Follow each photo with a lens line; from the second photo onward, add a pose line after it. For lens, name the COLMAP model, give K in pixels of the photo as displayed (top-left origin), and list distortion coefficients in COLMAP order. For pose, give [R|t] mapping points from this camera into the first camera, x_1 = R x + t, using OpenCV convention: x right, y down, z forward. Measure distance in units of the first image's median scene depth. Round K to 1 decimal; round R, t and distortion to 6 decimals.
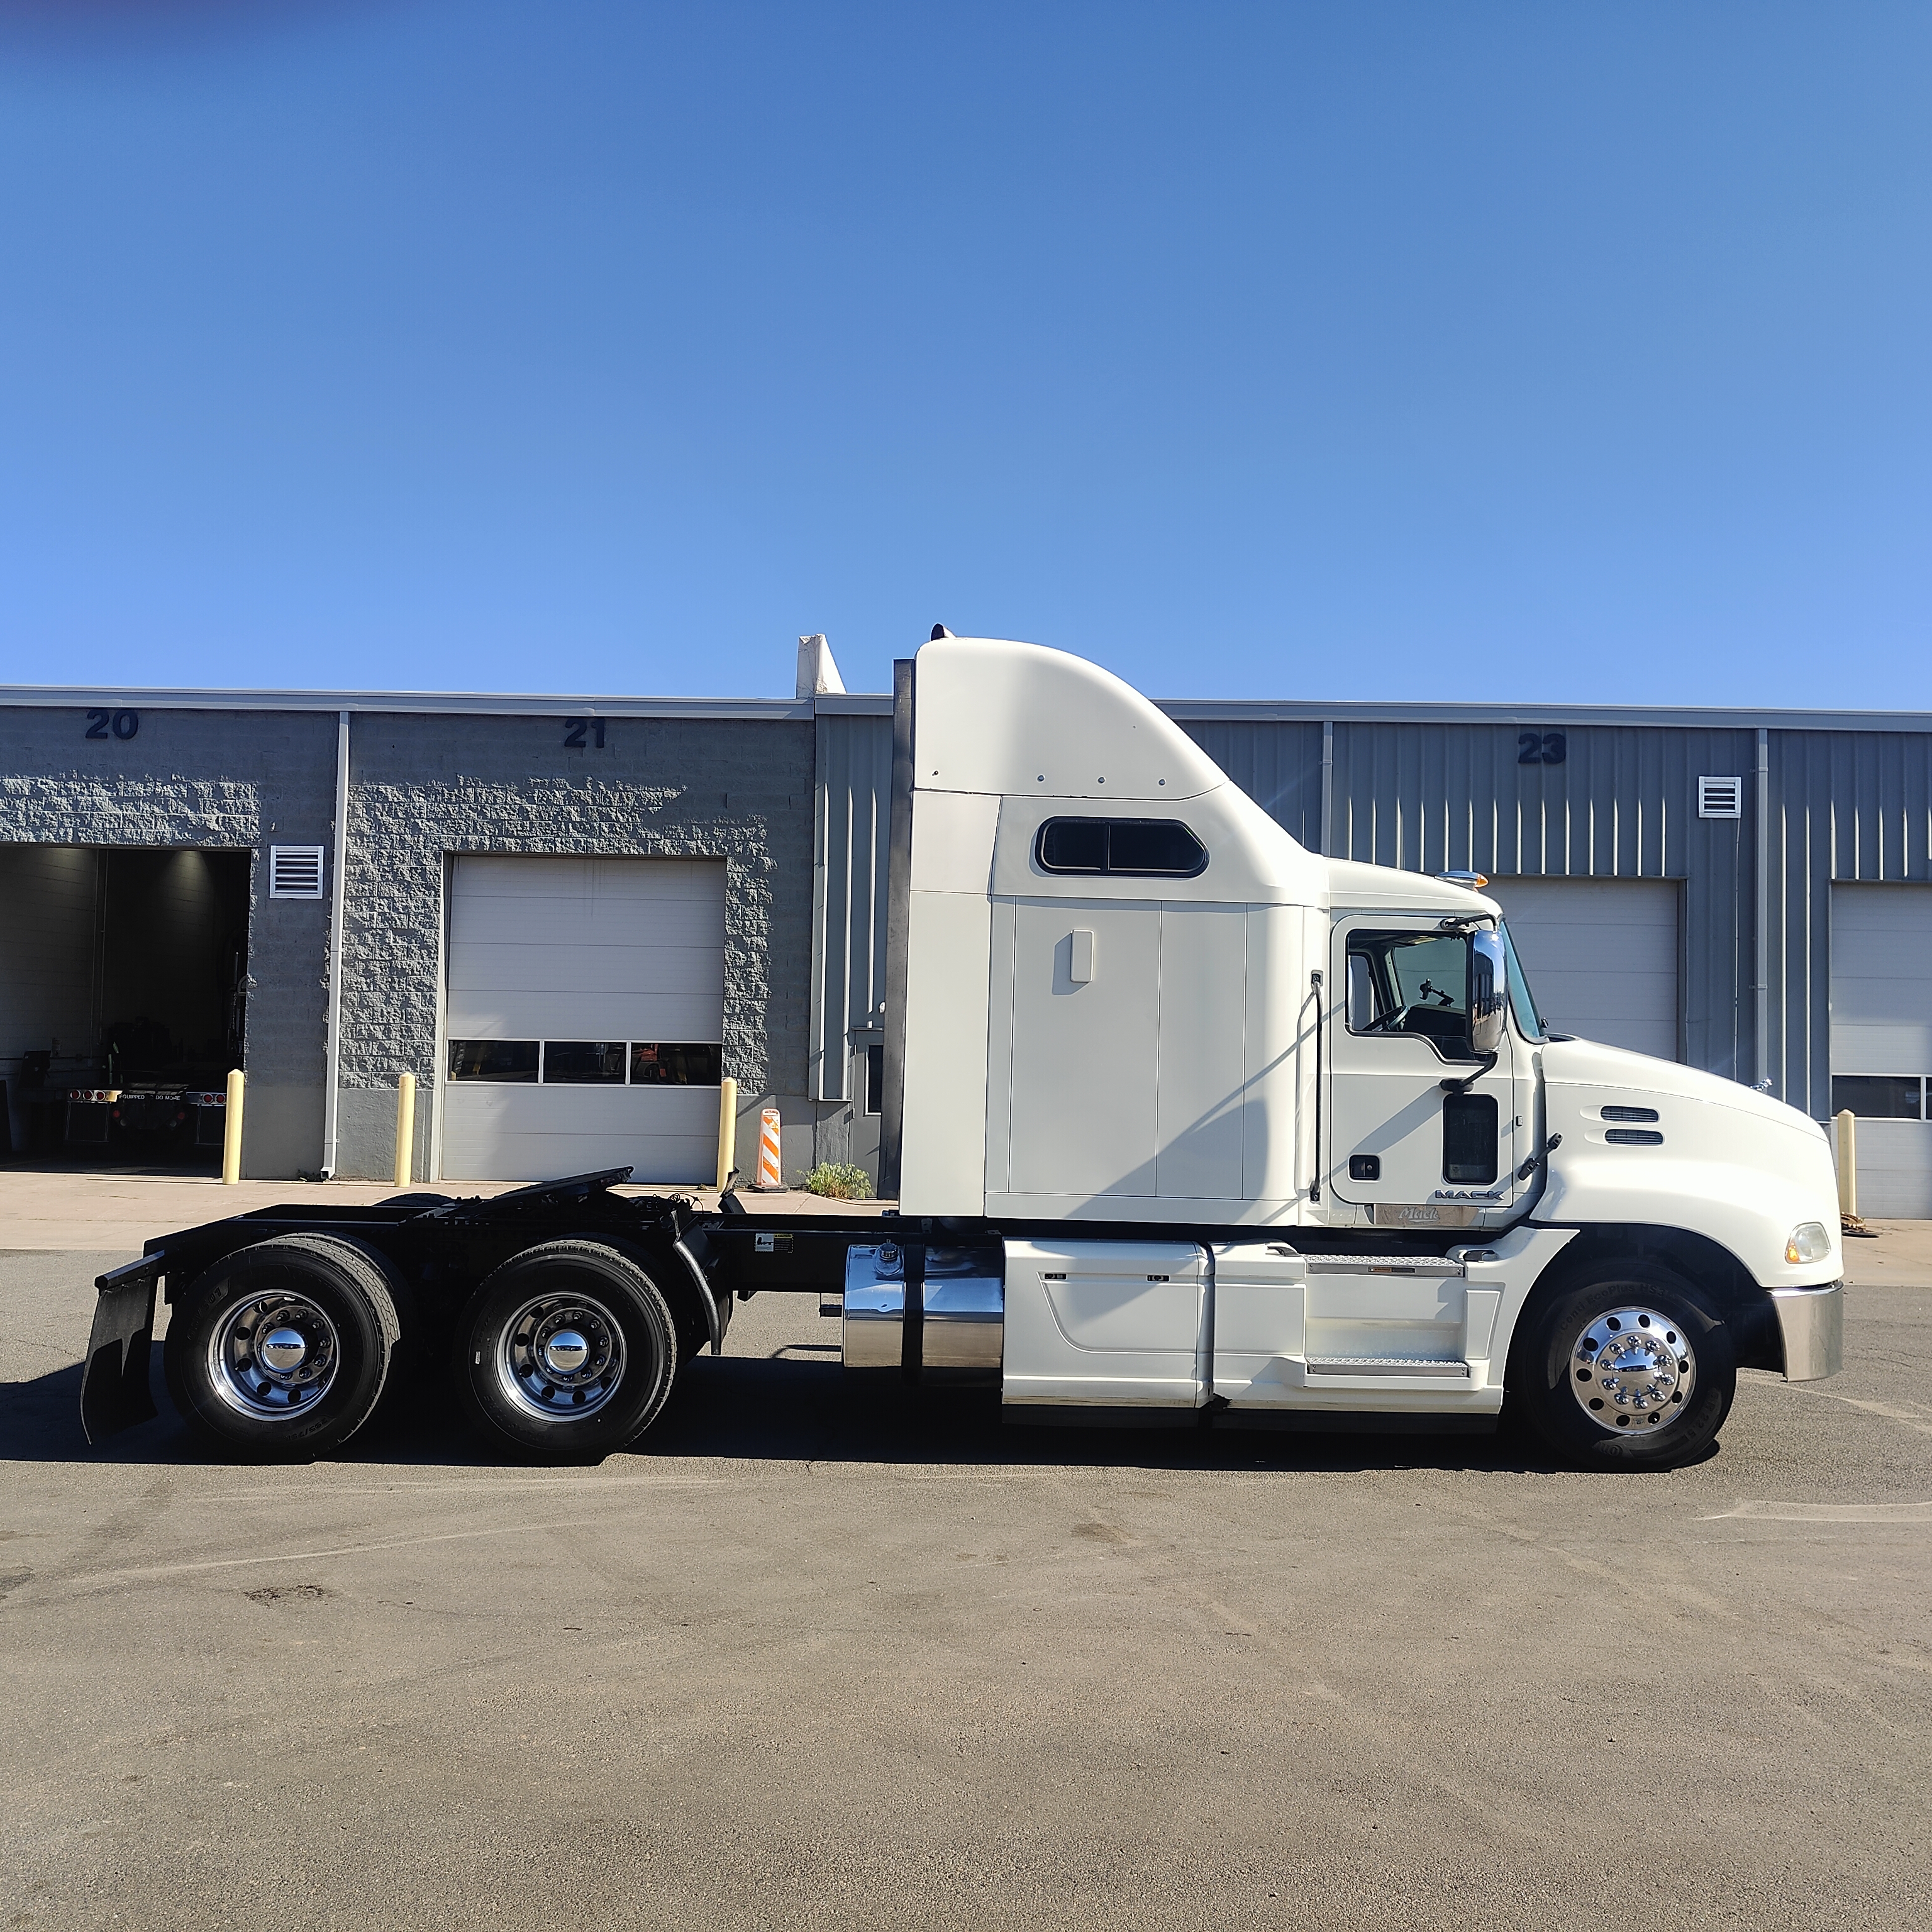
lens RADIAL K [[1749.5, 0, 935.6], [0, 1749.5, 963.8], [0, 0, 1]] dist [0.022266, 0.000000]
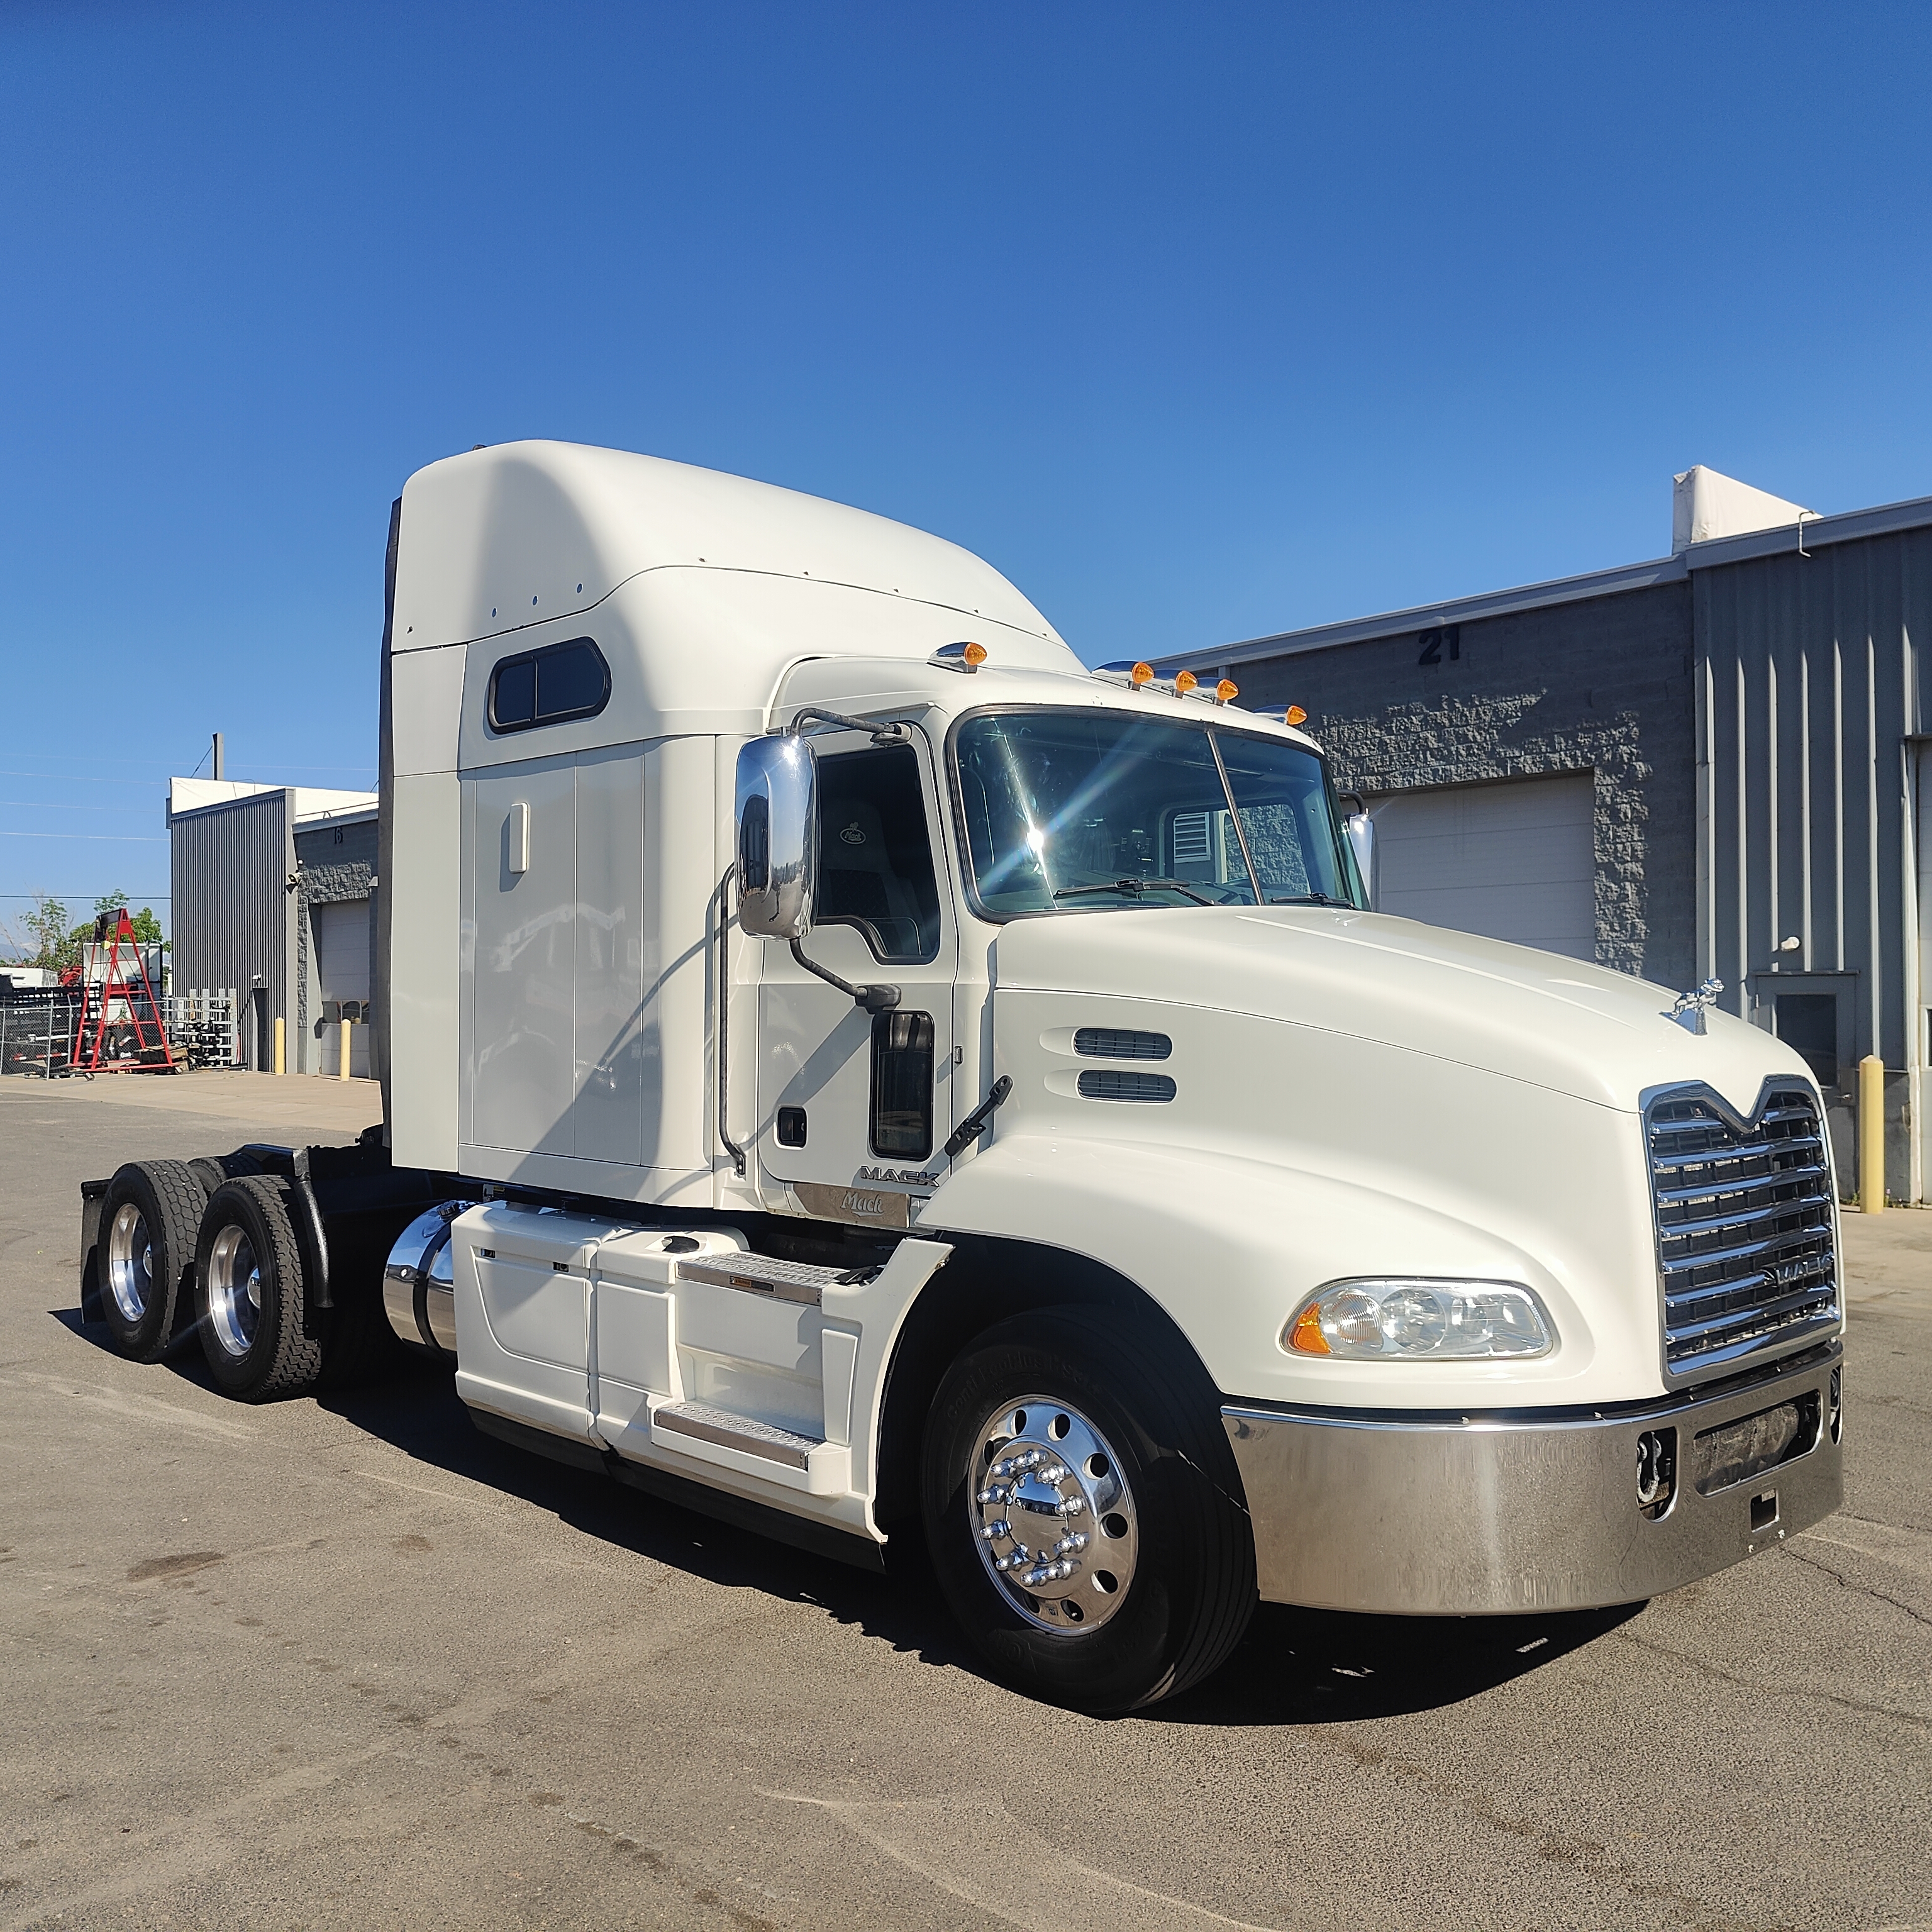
lens RADIAL K [[1749.5, 0, 955.9], [0, 1749.5, 1007.4], [0, 0, 1]] dist [0.022266, 0.000000]
pose [[0.682030, -0.018015, -0.731102, 0.752711], [0.044677, 0.998856, 0.017066, 0.063506], [0.729958, -0.044303, 0.682054, 0.600894]]
